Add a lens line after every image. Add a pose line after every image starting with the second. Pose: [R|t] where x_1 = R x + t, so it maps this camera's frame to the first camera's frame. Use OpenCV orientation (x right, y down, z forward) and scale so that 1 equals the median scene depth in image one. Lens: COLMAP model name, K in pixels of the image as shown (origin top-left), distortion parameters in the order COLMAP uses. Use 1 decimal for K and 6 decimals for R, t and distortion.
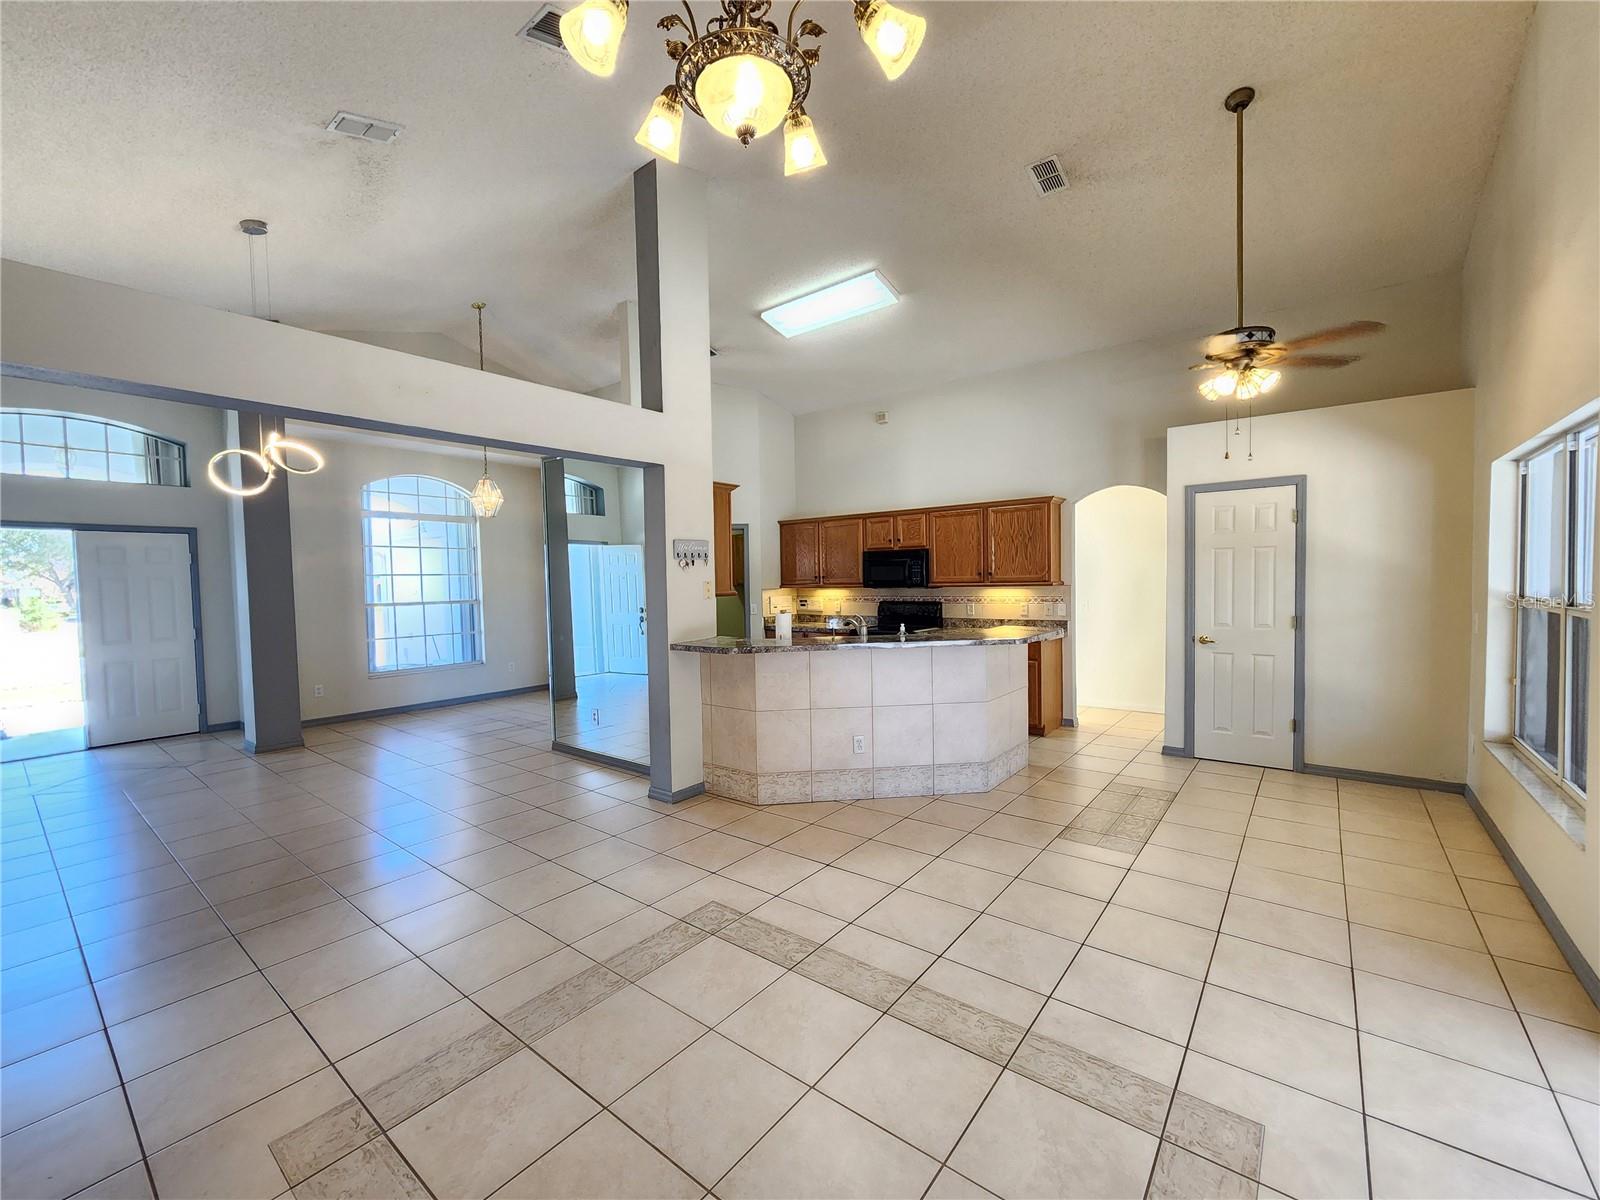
lens RADIAL K [[658.6, 0, 797.8], [0, 658.6, 602.9], [0, 0, 1]] dist [-0.002754, -0.000066]
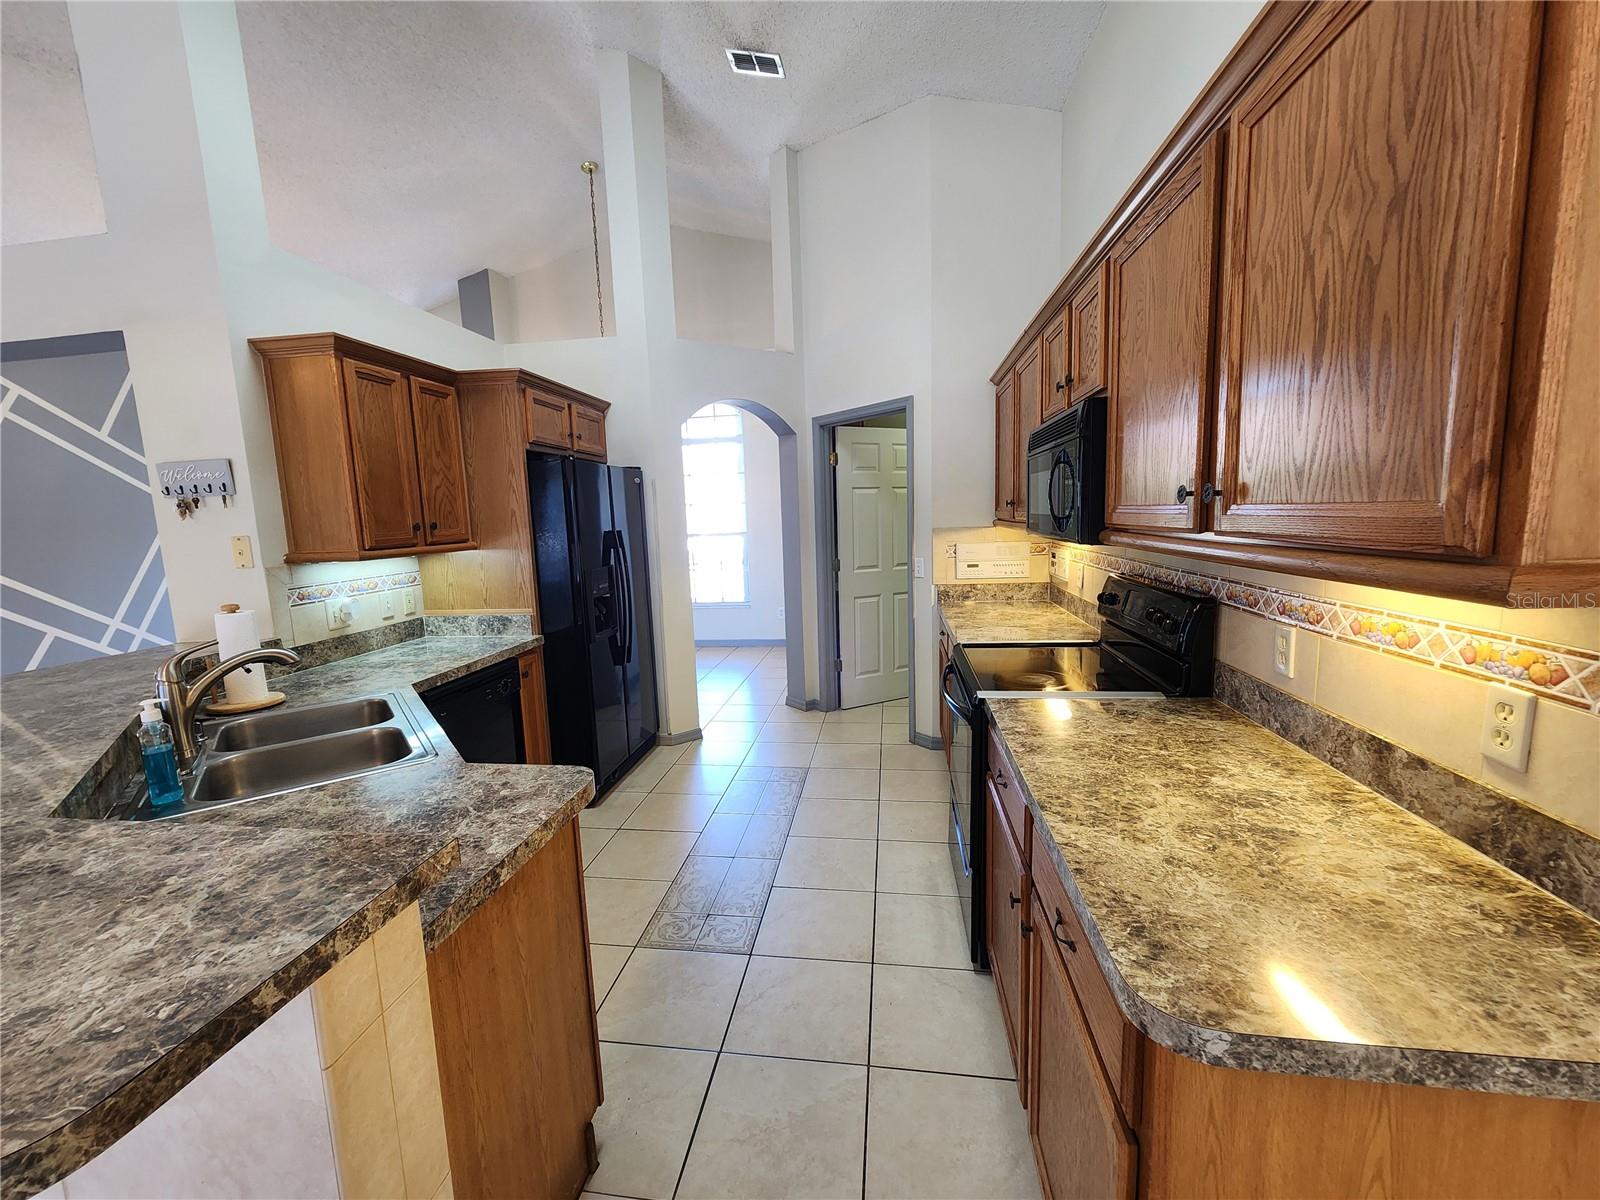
lens RADIAL K [[658.6, 0, 796.1], [0, 658.6, 605.9], [0, 0, 1]] dist [-0.002754, -0.000066]
pose [[0.500493, 0.122004, -0.857101, 0.378654], [-0.005609, 0.990457, 0.137711, -0.035844], [0.865723, -0.064115, 0.496401, 0.769614]]
